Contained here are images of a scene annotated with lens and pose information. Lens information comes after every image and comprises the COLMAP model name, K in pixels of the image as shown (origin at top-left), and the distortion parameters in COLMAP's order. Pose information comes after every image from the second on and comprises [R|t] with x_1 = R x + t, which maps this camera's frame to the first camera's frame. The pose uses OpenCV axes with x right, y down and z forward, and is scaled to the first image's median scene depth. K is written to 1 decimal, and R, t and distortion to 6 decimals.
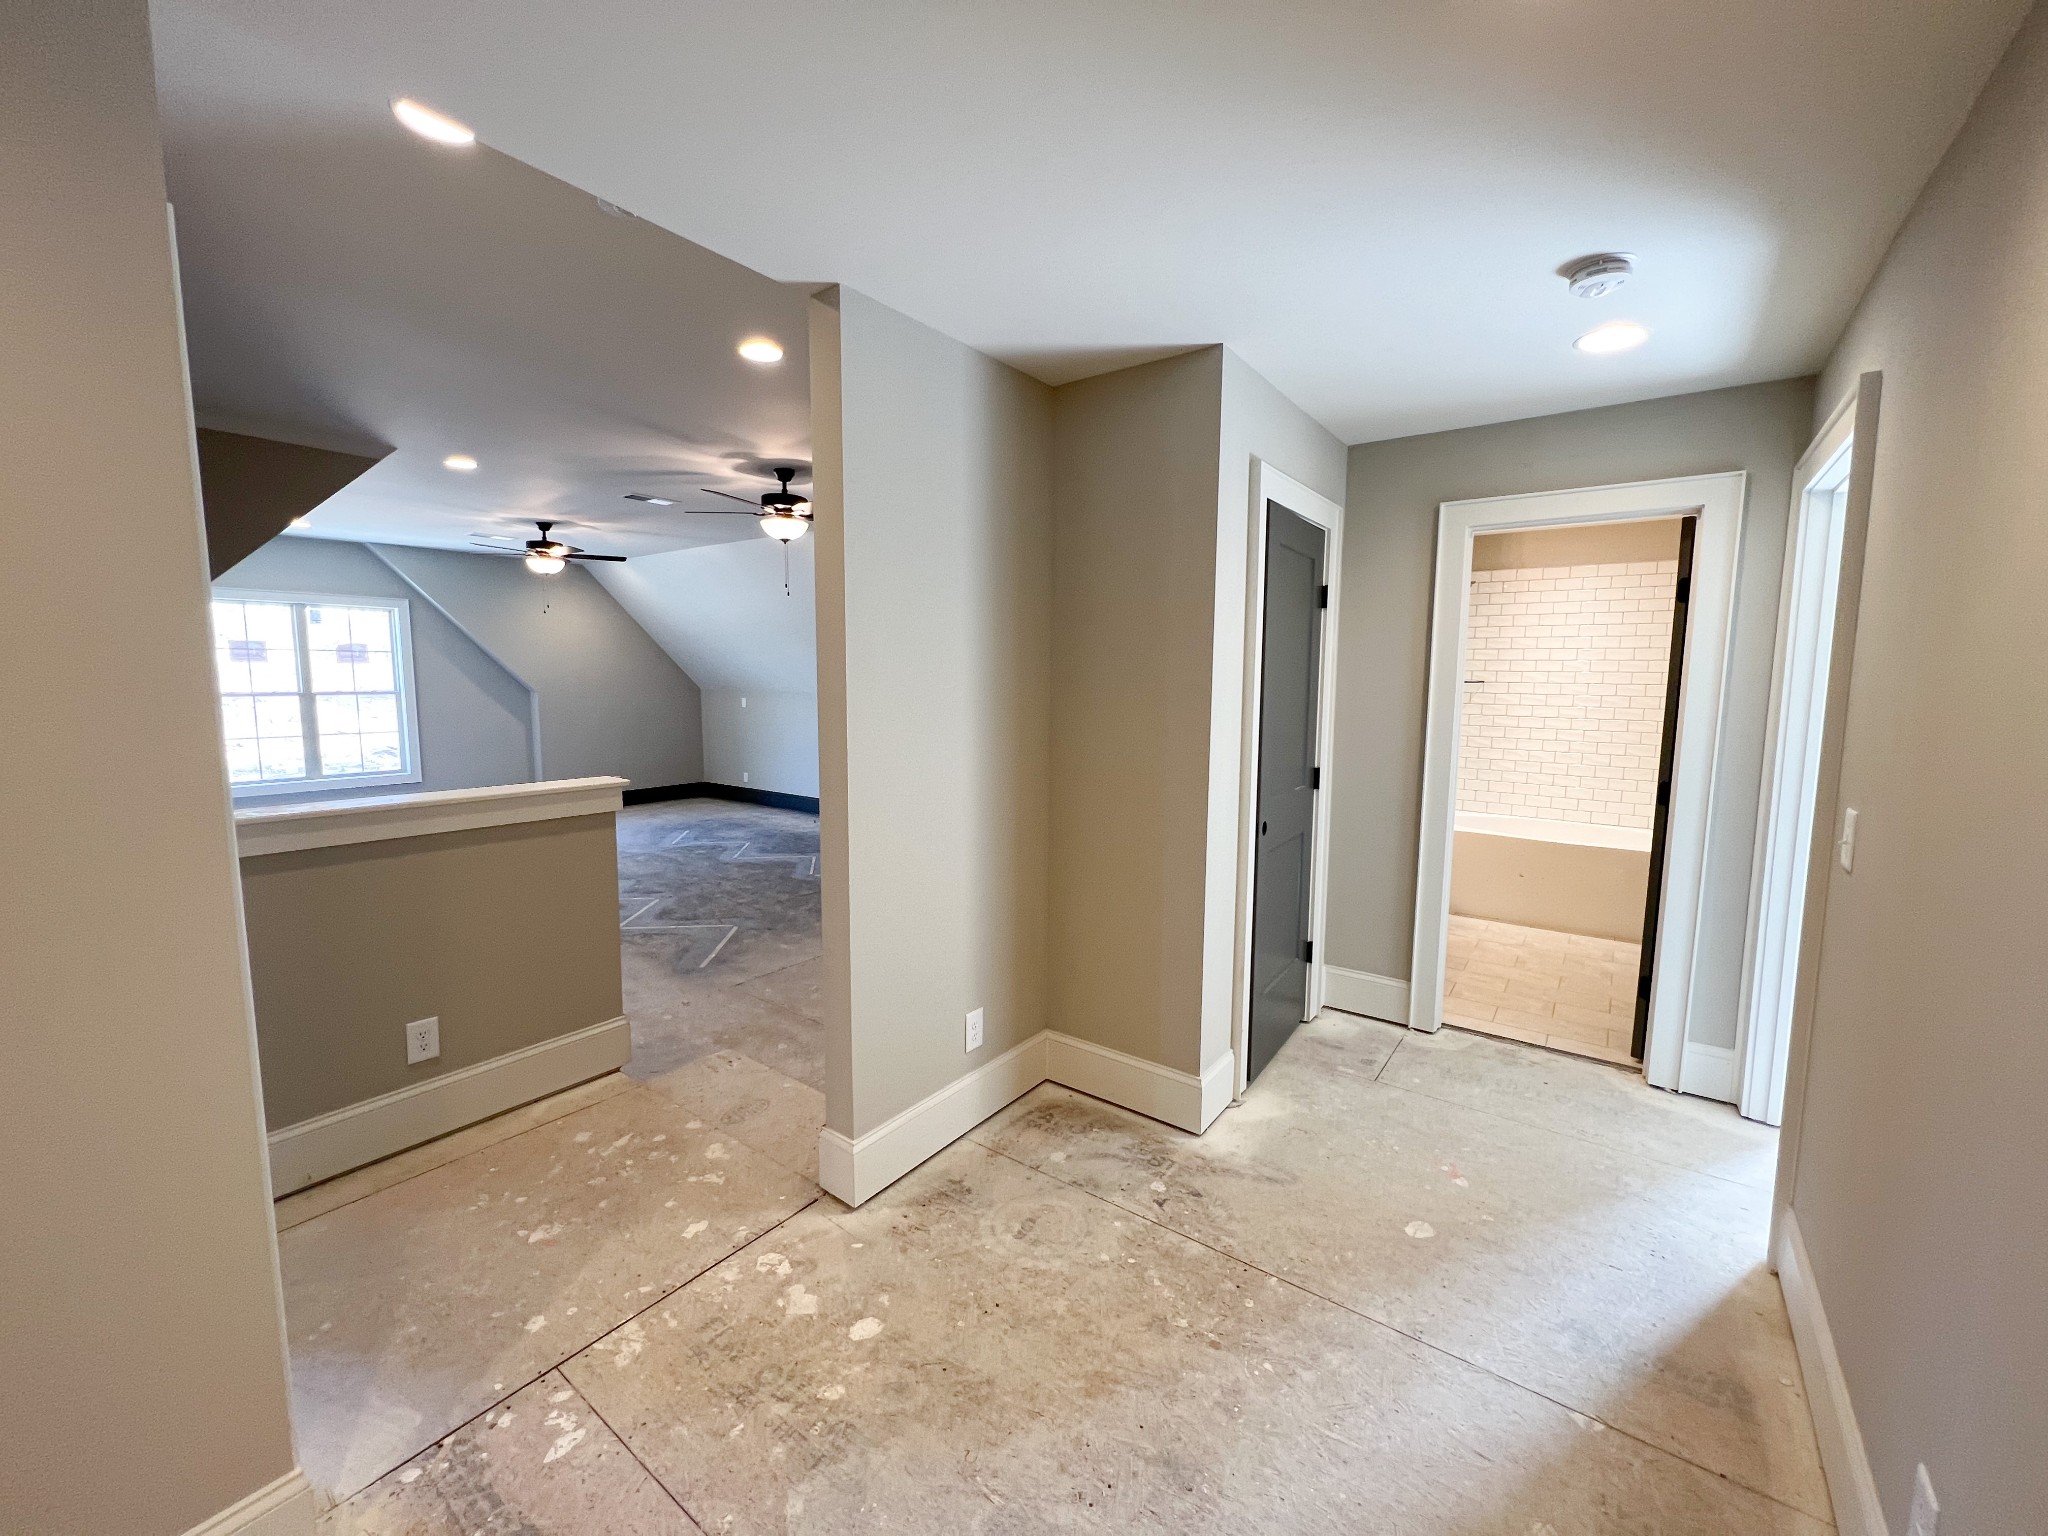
lens RADIAL K [[823.9, 0, 1024.2], [0, 823.9, 770.1], [0, 0, 1]] dist [-0.000751, -0.000056]
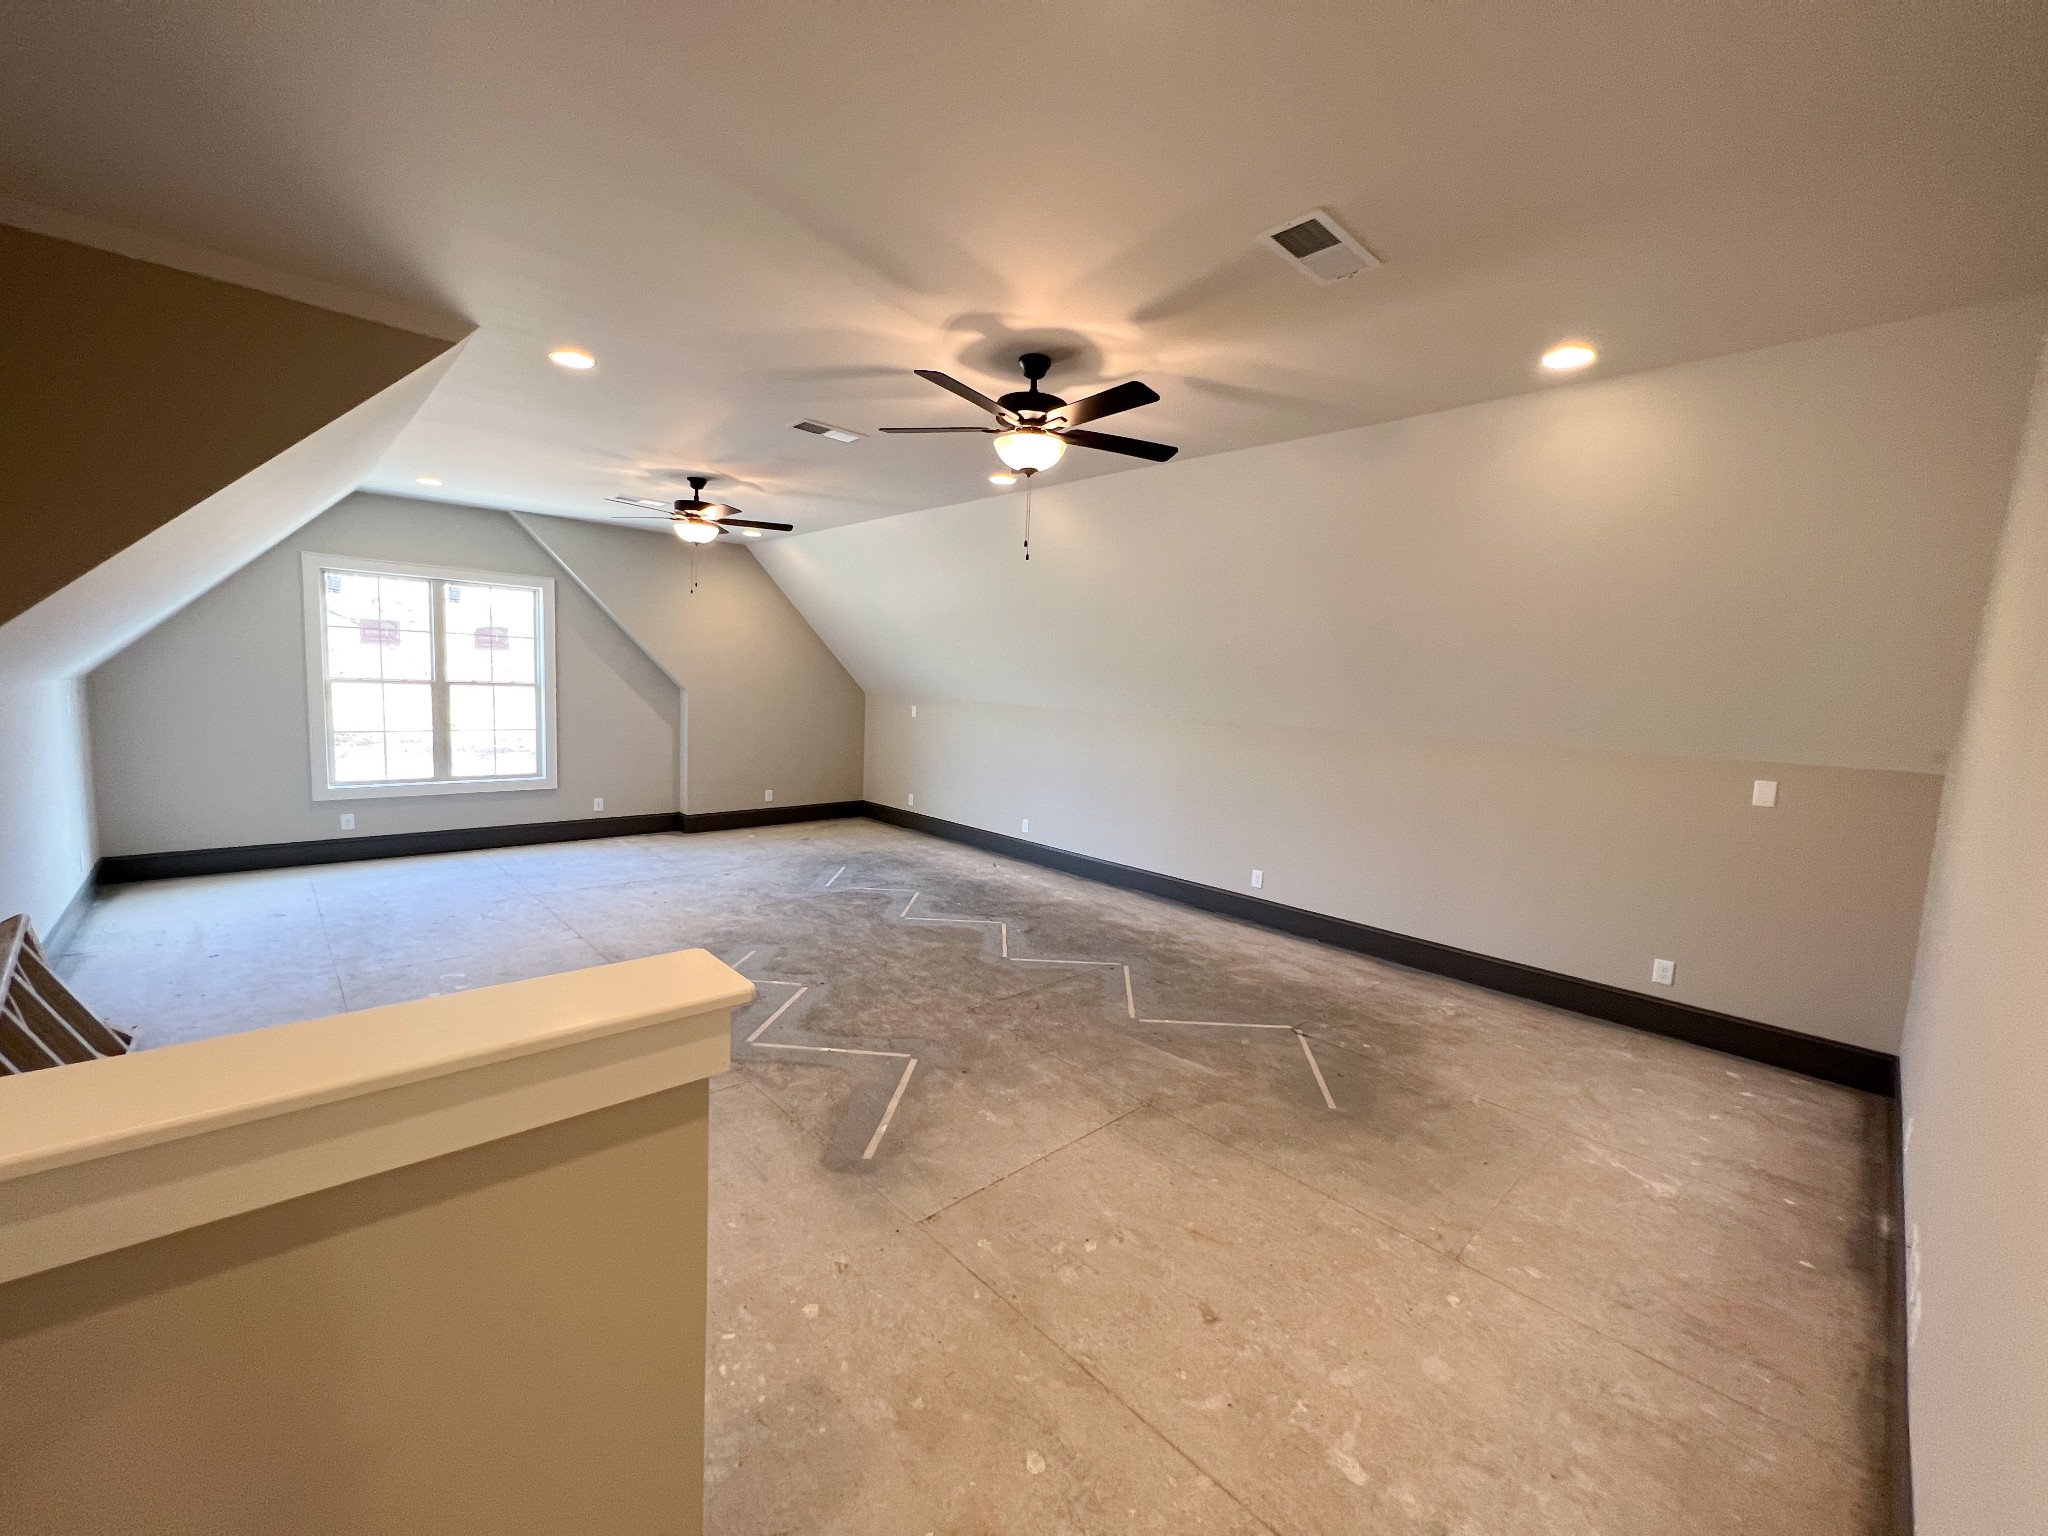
lens RADIAL K [[823.9, 0, 1024.2], [0, 823.9, 770.1], [0, 0, 1]] dist [-0.000751, -0.000056]
pose [[0.984879, 0.054762, -0.164358, -0.130451], [-0.056766, 0.998359, -0.007518, -0.033384], [0.163677, 0.016734, 0.986372, 0.279473]]
